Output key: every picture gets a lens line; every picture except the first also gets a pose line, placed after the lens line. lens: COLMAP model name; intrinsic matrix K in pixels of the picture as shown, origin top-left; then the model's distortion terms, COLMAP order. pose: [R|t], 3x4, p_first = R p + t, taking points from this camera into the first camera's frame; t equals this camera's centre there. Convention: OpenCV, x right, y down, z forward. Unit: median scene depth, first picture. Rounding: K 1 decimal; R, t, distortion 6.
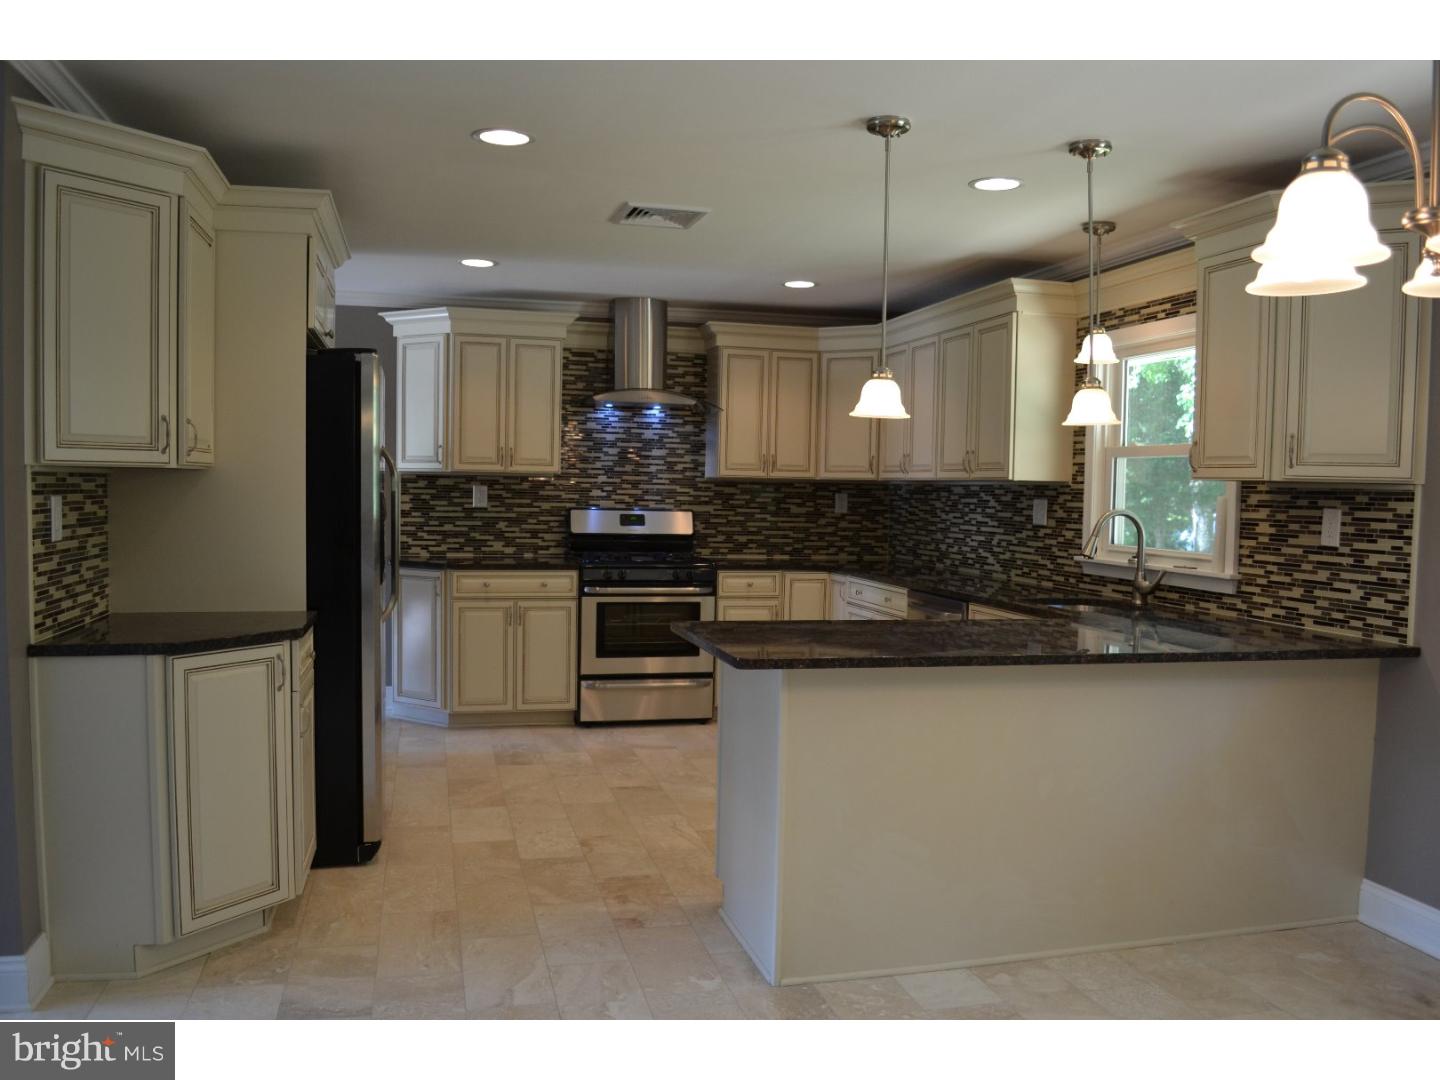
lens RADIAL K [[1128.0, 0, 715.7], [0, 1128.0, 552.4], [0, 0, 1]] dist [-0.078962, 0.006081]
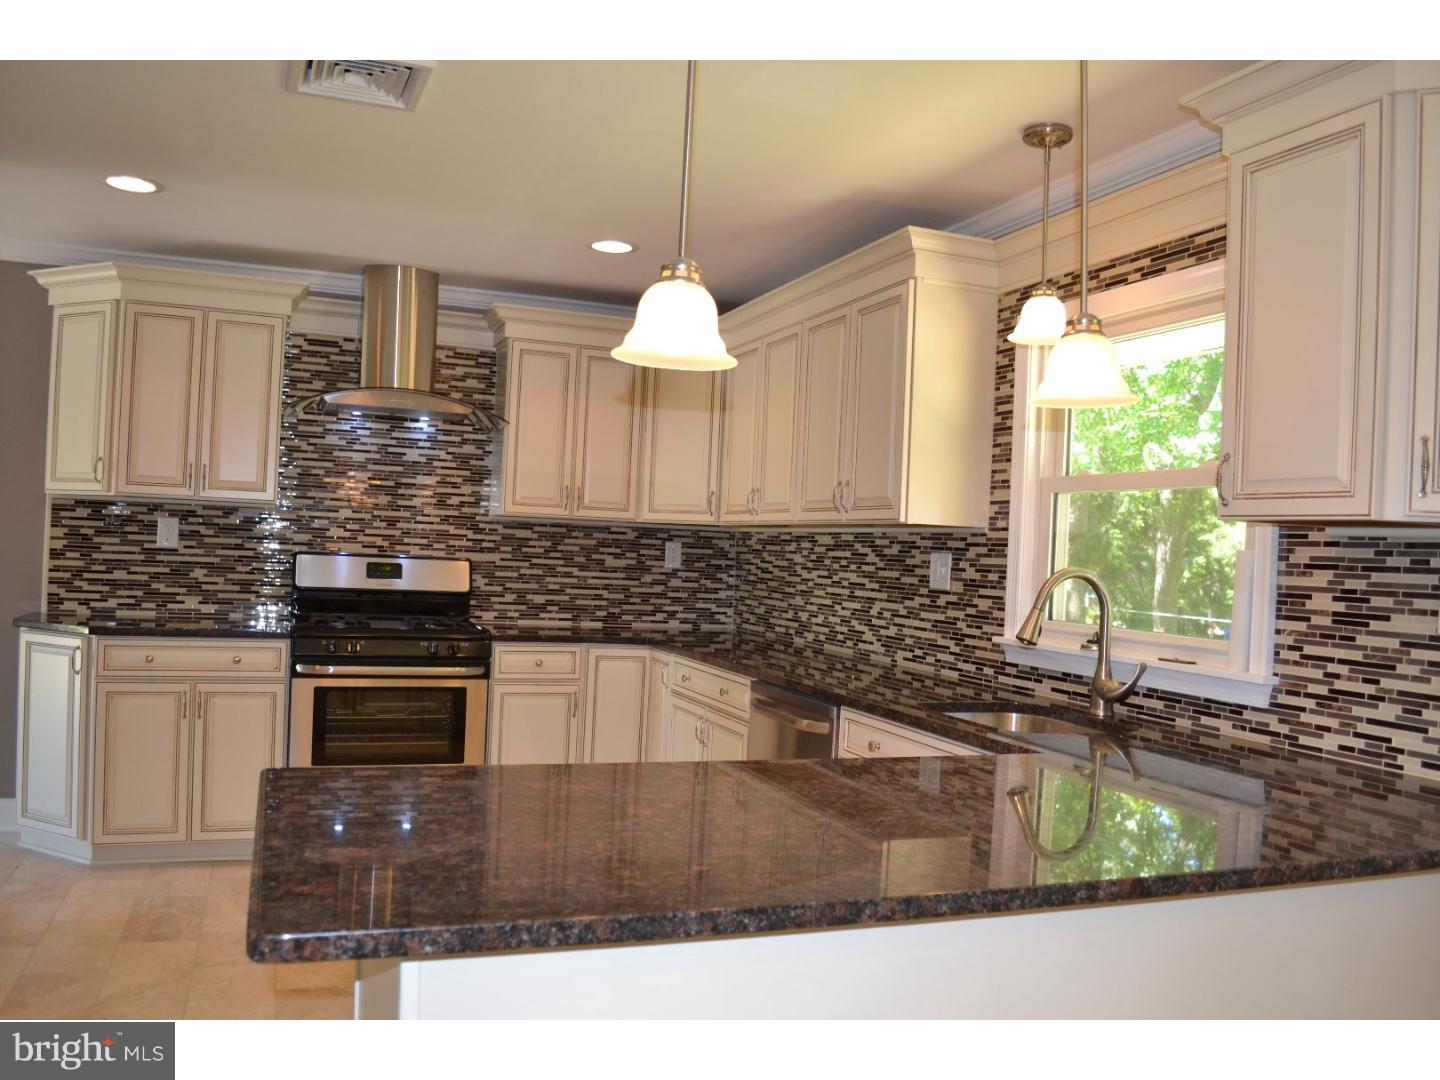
lens RADIAL K [[1128.0, 0, 715.7], [0, 1128.0, 552.4], [0, 0, 1]] dist [-0.078962, 0.006081]
pose [[0.992605, 0.023981, 0.118997, 0.058065], [-0.018005, 0.998534, -0.051046, -0.008144], [-0.120047, 0.048527, 0.991582, 0.281849]]
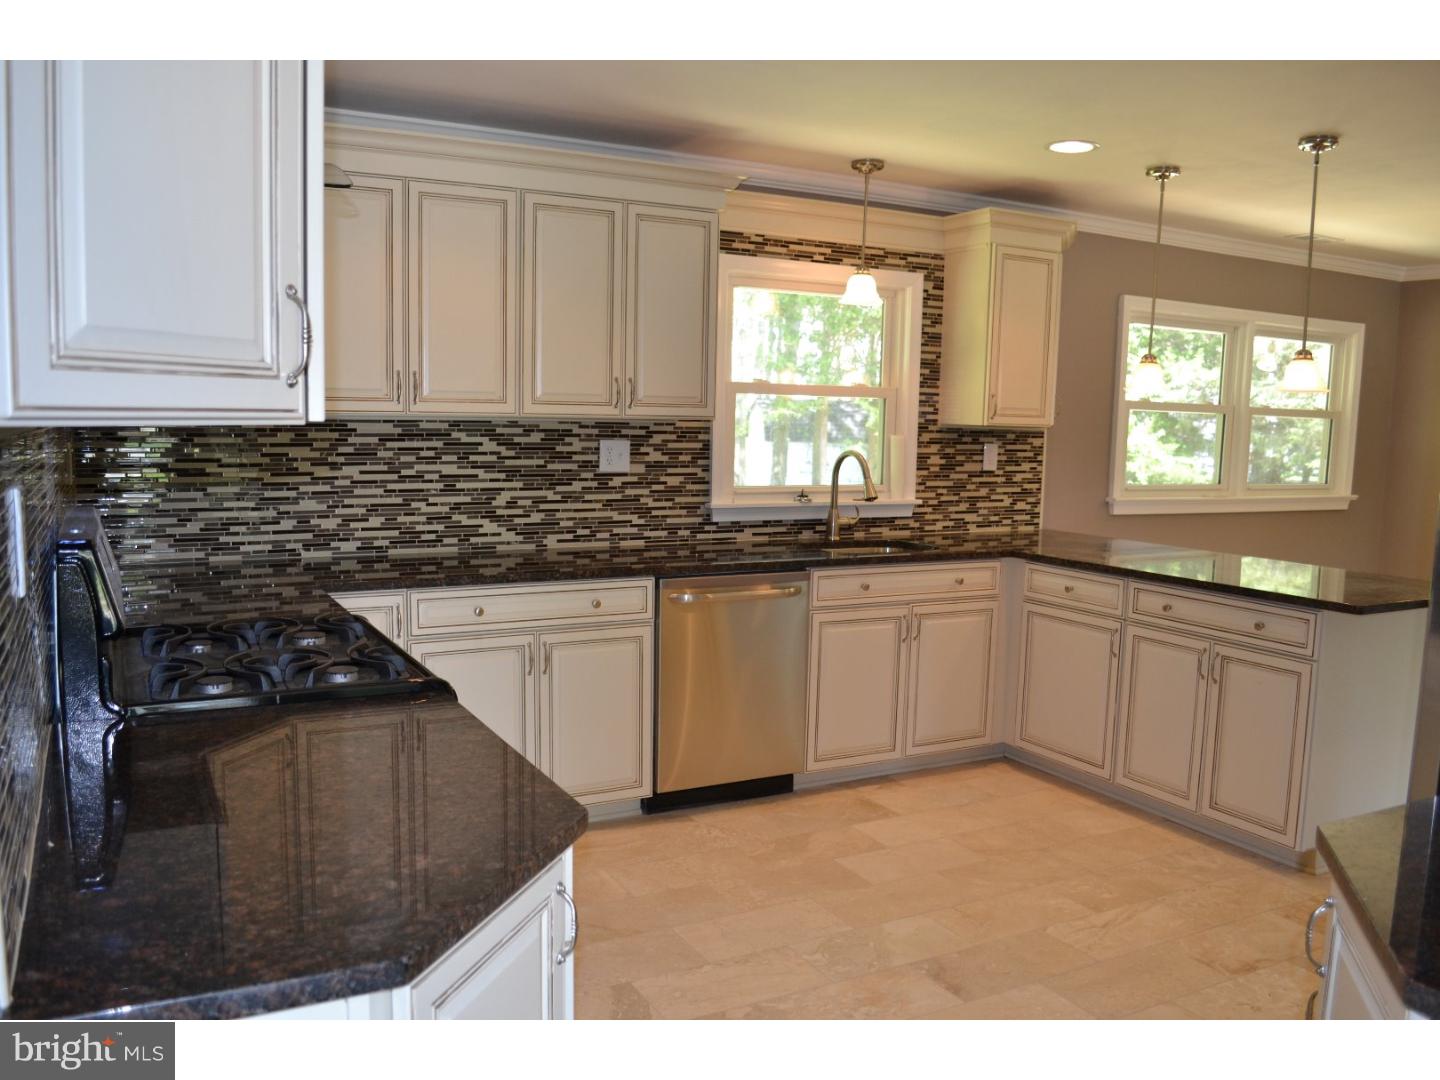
lens RADIAL K [[1128.0, 0, 715.7], [0, 1128.0, 552.4], [0, 0, 1]] dist [-0.078962, 0.006081]
pose [[-0.220264, -0.142285, 0.965007, -0.454269], [0.032200, 0.987704, 0.152981, -0.079149], [-0.974909, 0.064769, -0.212974, 0.986916]]
